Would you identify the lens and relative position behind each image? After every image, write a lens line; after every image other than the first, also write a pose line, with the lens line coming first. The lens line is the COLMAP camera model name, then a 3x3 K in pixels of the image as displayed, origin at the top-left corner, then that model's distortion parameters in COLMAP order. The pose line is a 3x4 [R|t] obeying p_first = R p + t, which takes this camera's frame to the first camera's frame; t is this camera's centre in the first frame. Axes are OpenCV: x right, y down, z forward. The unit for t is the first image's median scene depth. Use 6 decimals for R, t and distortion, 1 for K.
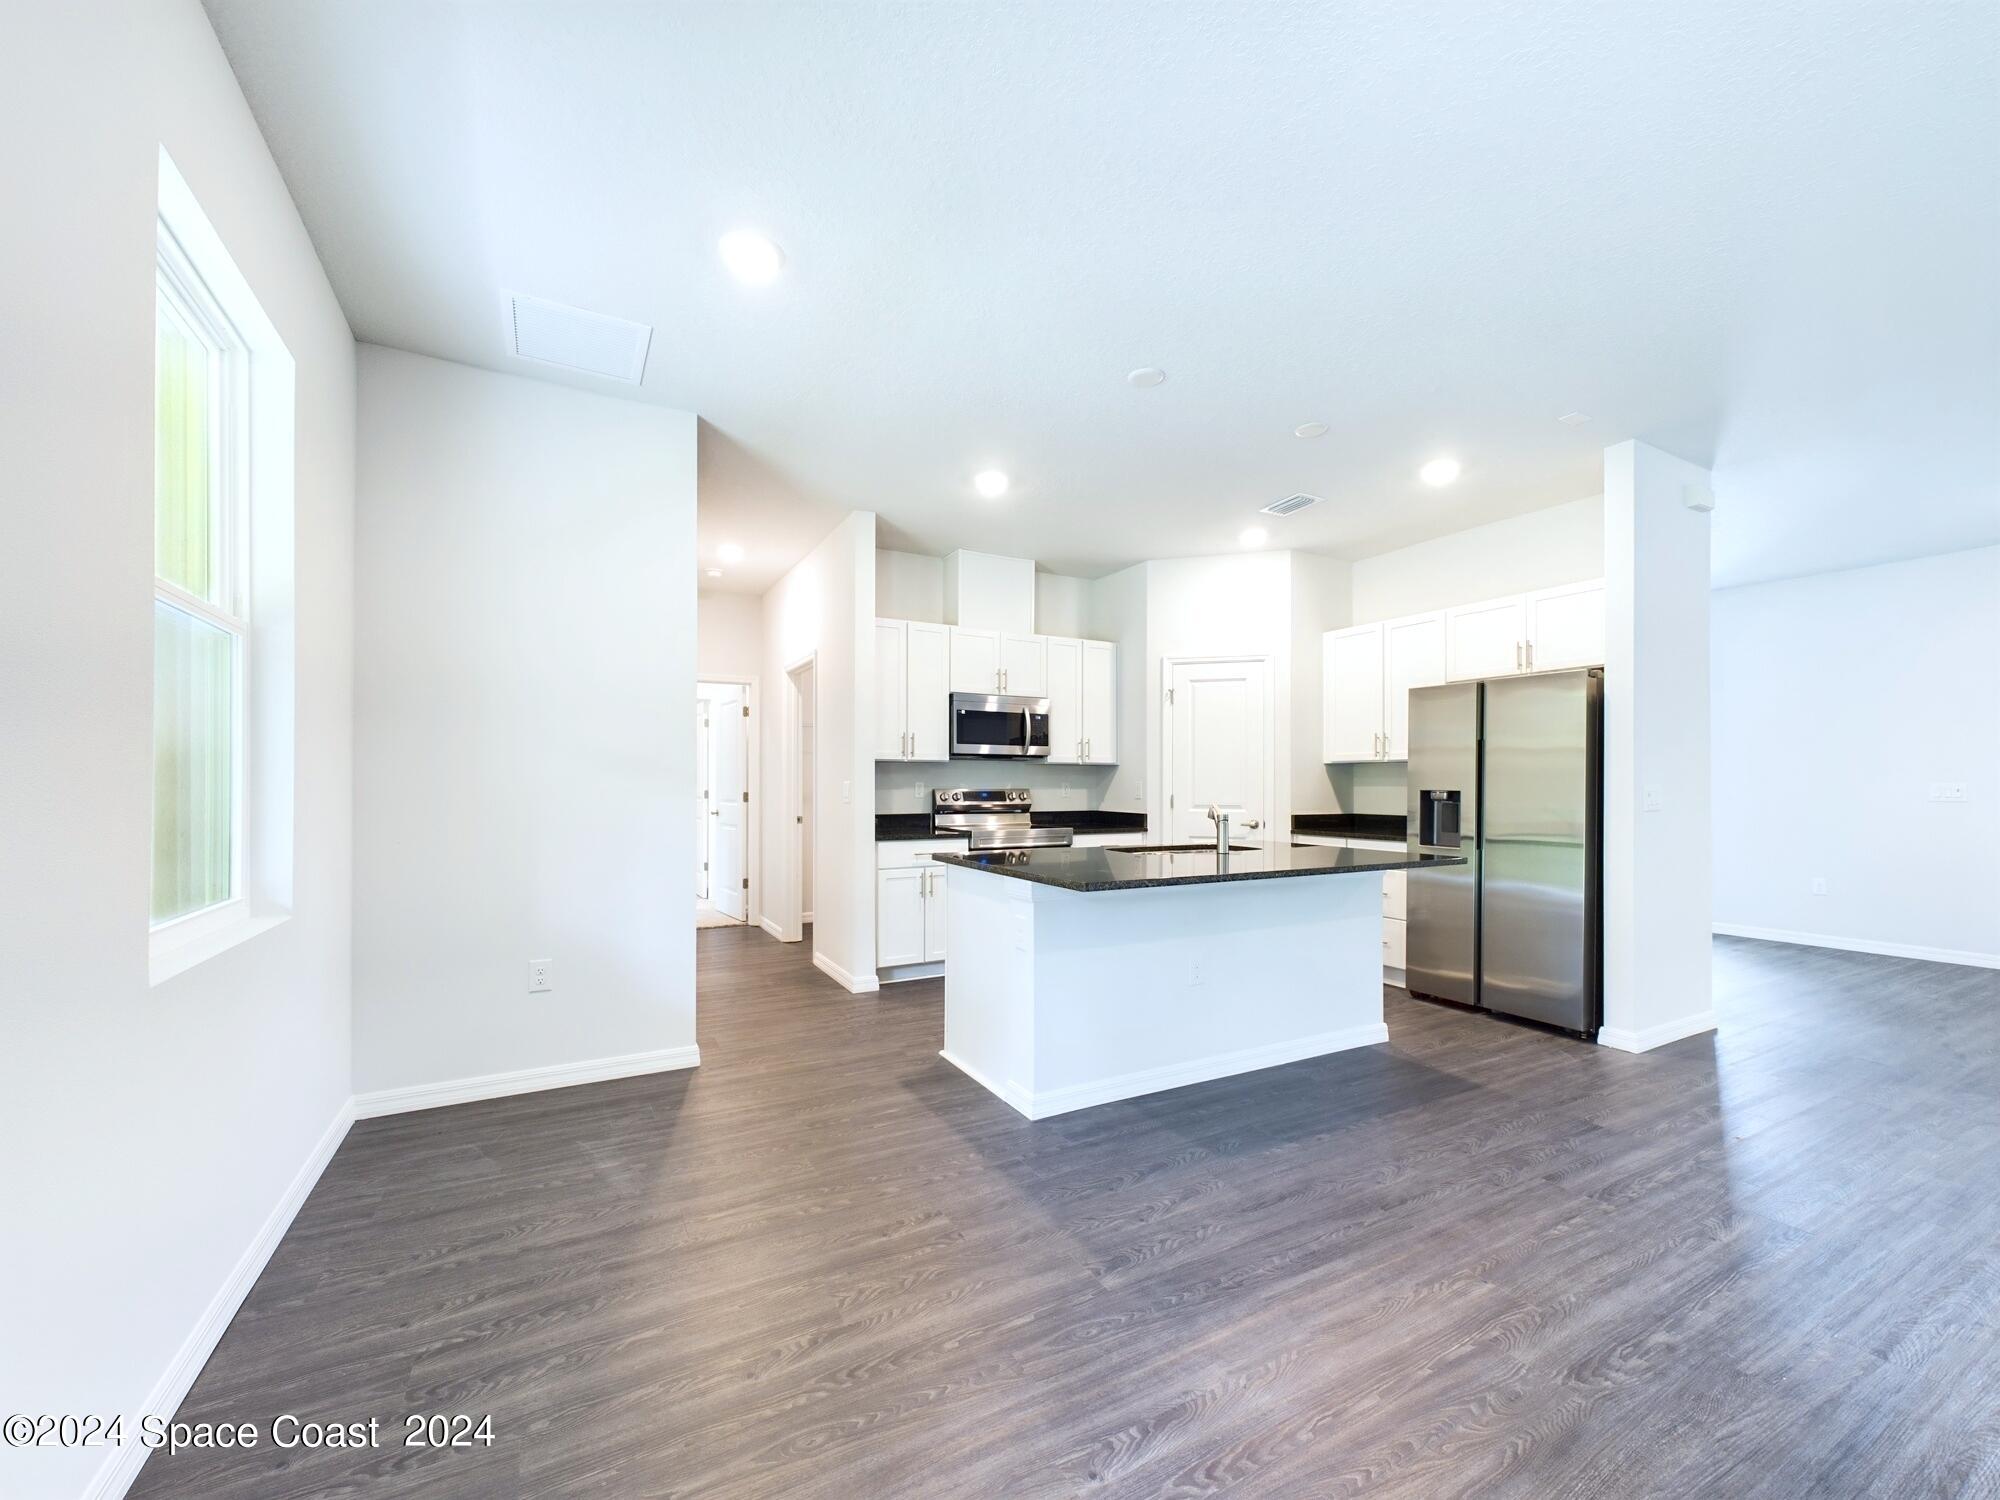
lens RADIAL K [[806.4, 0, 997.3], [0, 806.4, 785.5], [0, 0, 1]] dist [0.002069, 0.000222]
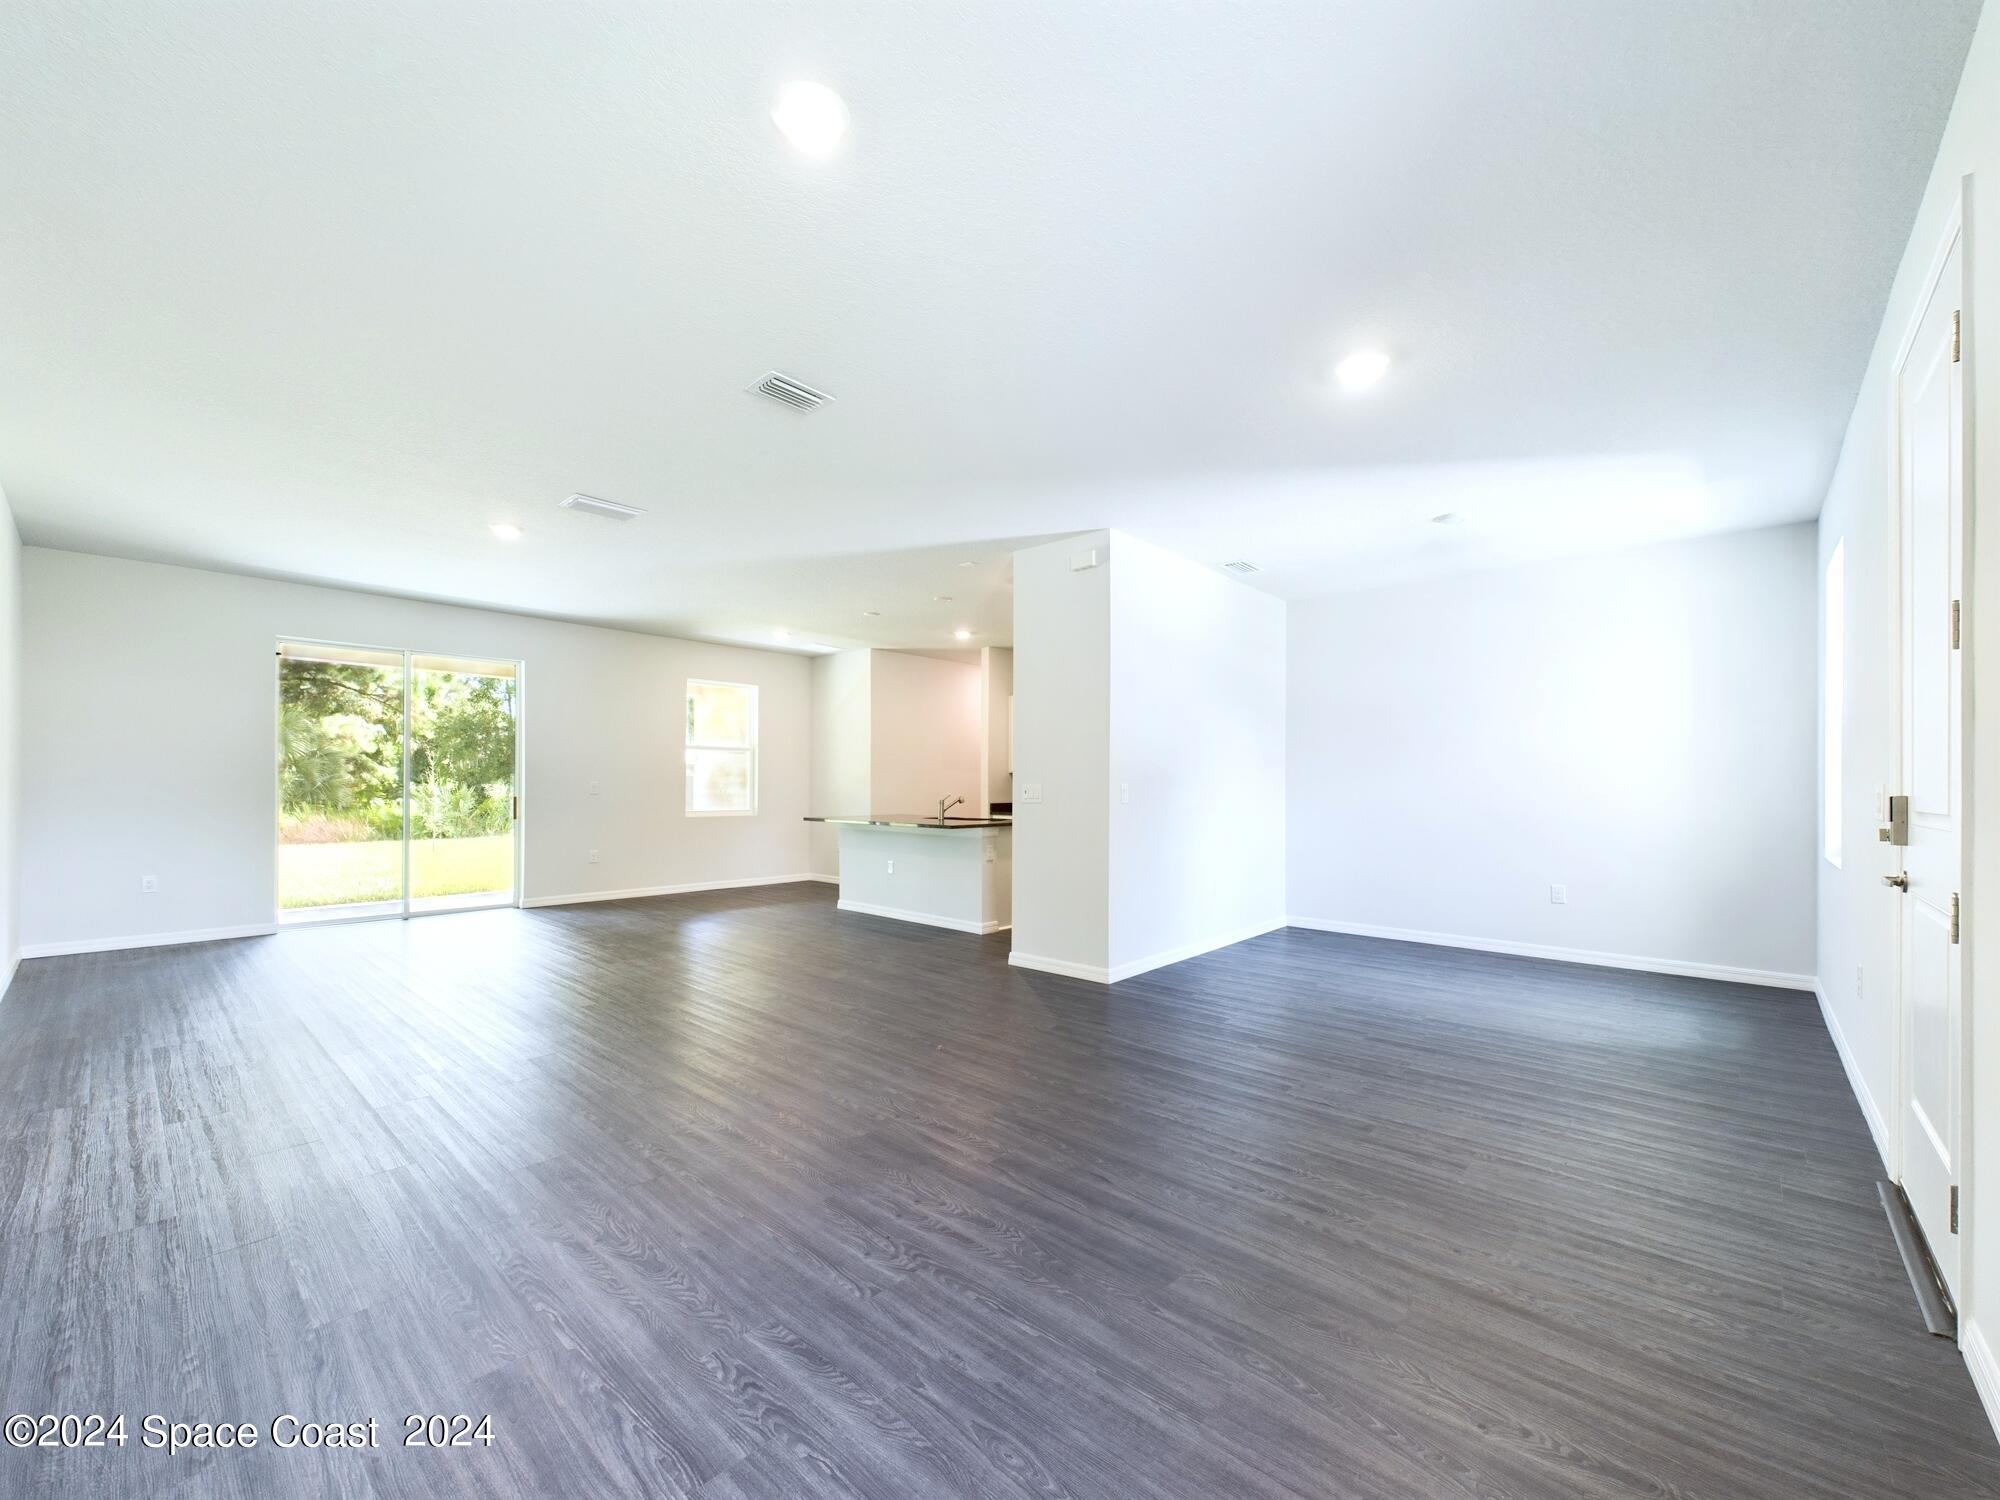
lens RADIAL K [[806.4, 0, 997.3], [0, 806.4, 785.5], [0, 0, 1]] dist [0.002069, 0.000222]
pose [[0.324079, -0.004430, -0.946020, 1.460261], [-0.008413, 0.999936, -0.007565, 0.012213], [0.945993, 0.010411, 0.324021, 0.332716]]
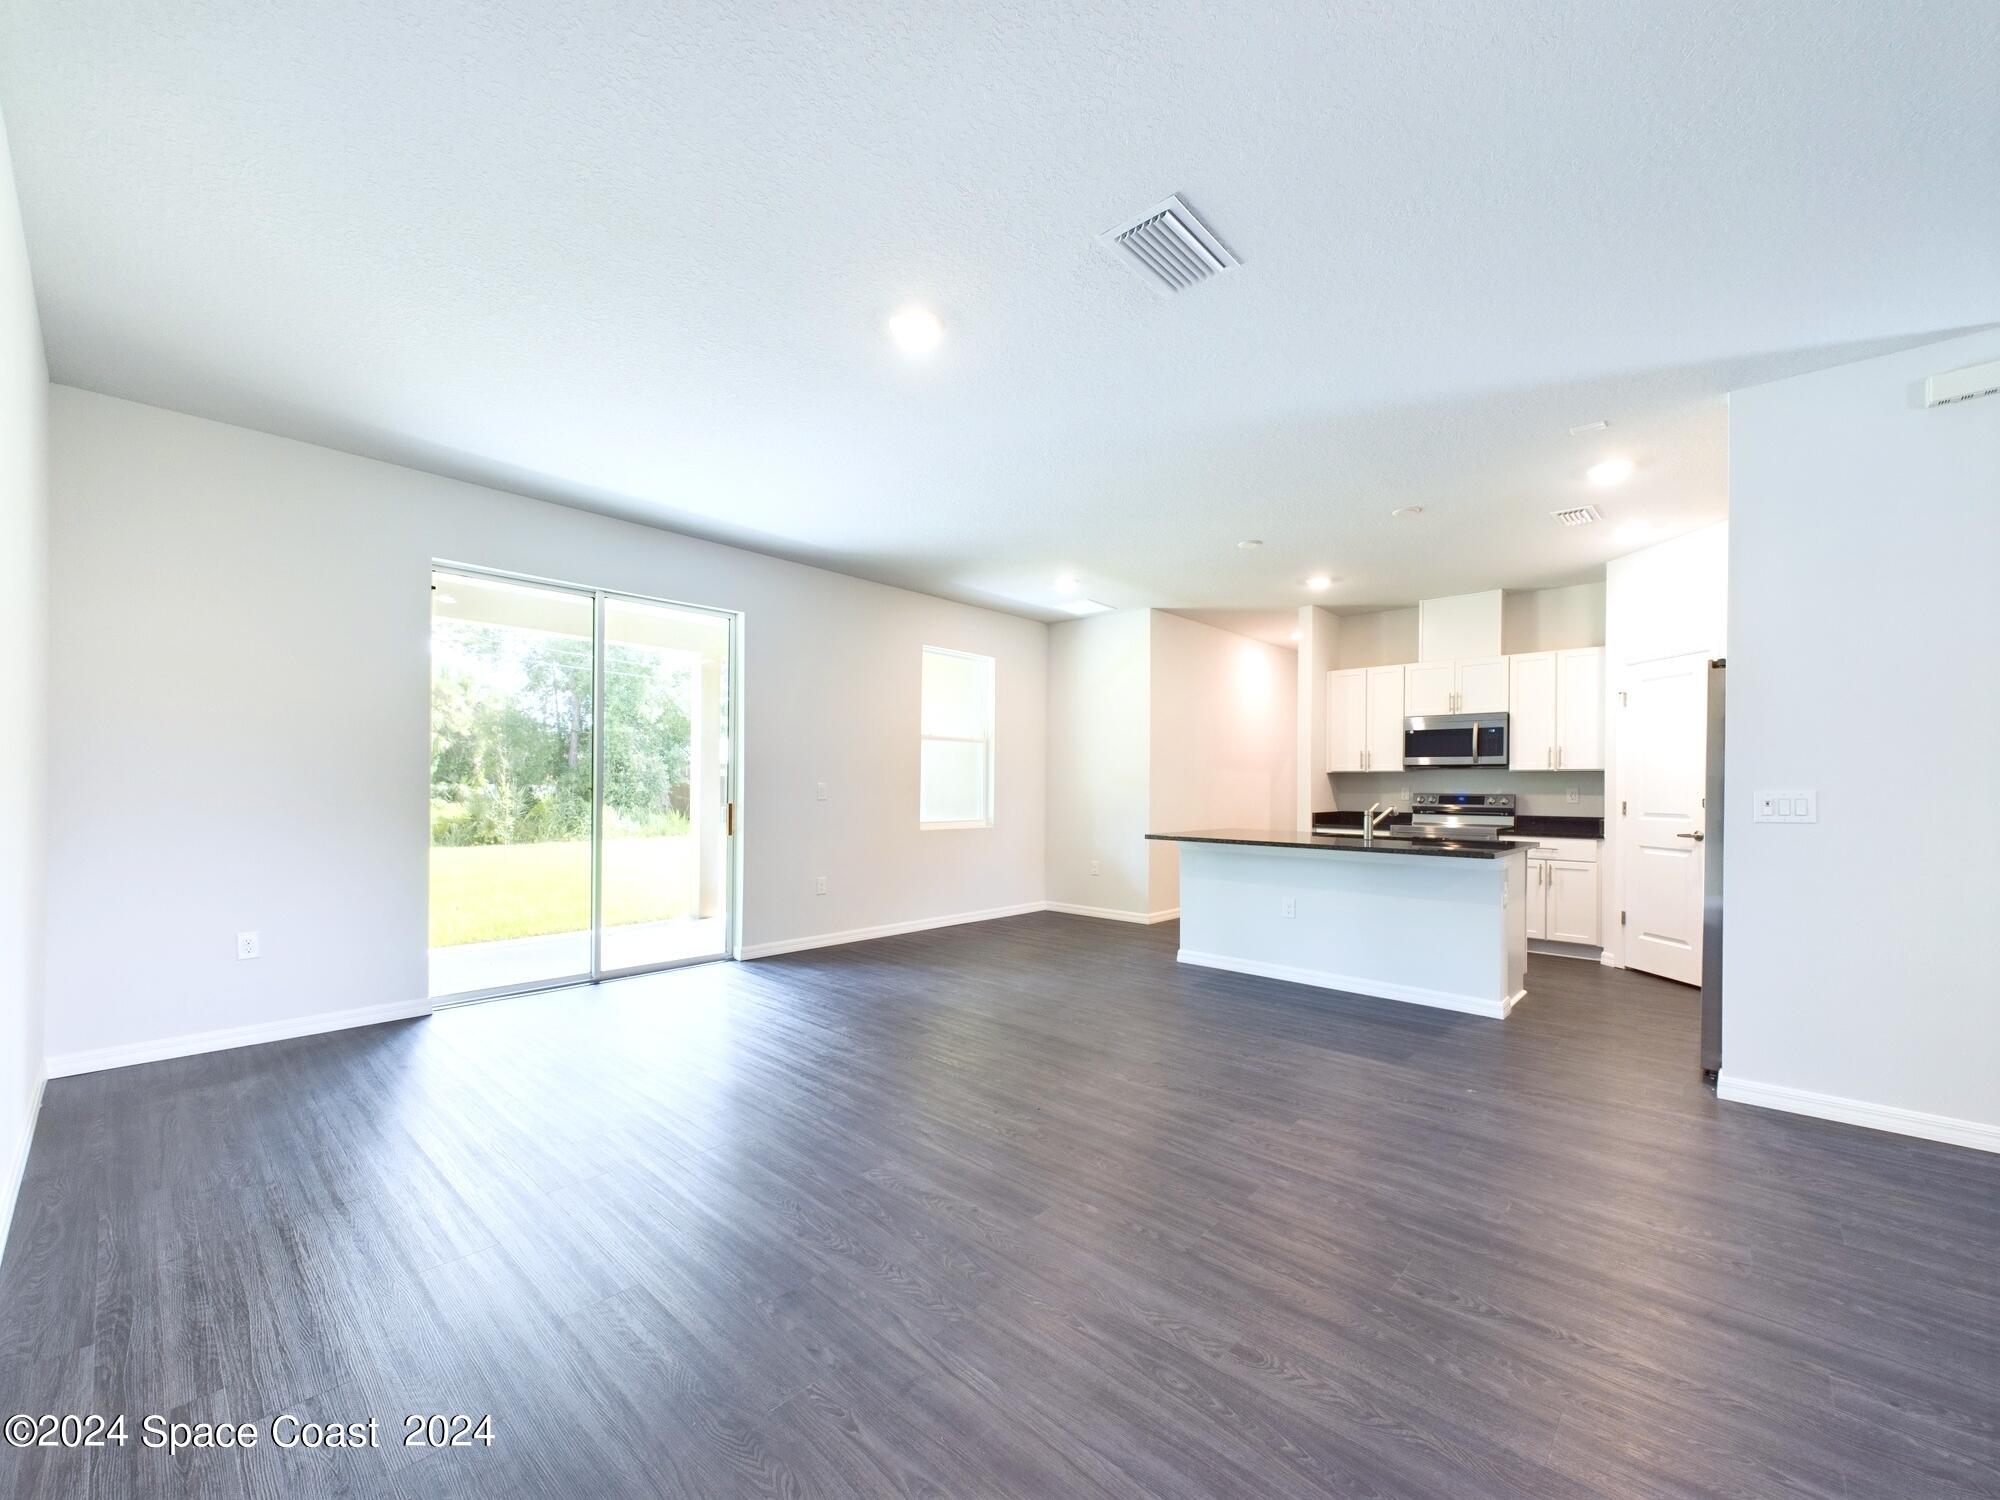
lens RADIAL K [[806.4, 0, 997.3], [0, 806.4, 785.5], [0, 0, 1]] dist [0.002069, 0.000222]
pose [[0.317639, -0.005137, -0.948198, 0.912257], [-0.010939, 0.999899, -0.009082, 0.010341], [0.948149, 0.013257, 0.317551, -0.009803]]
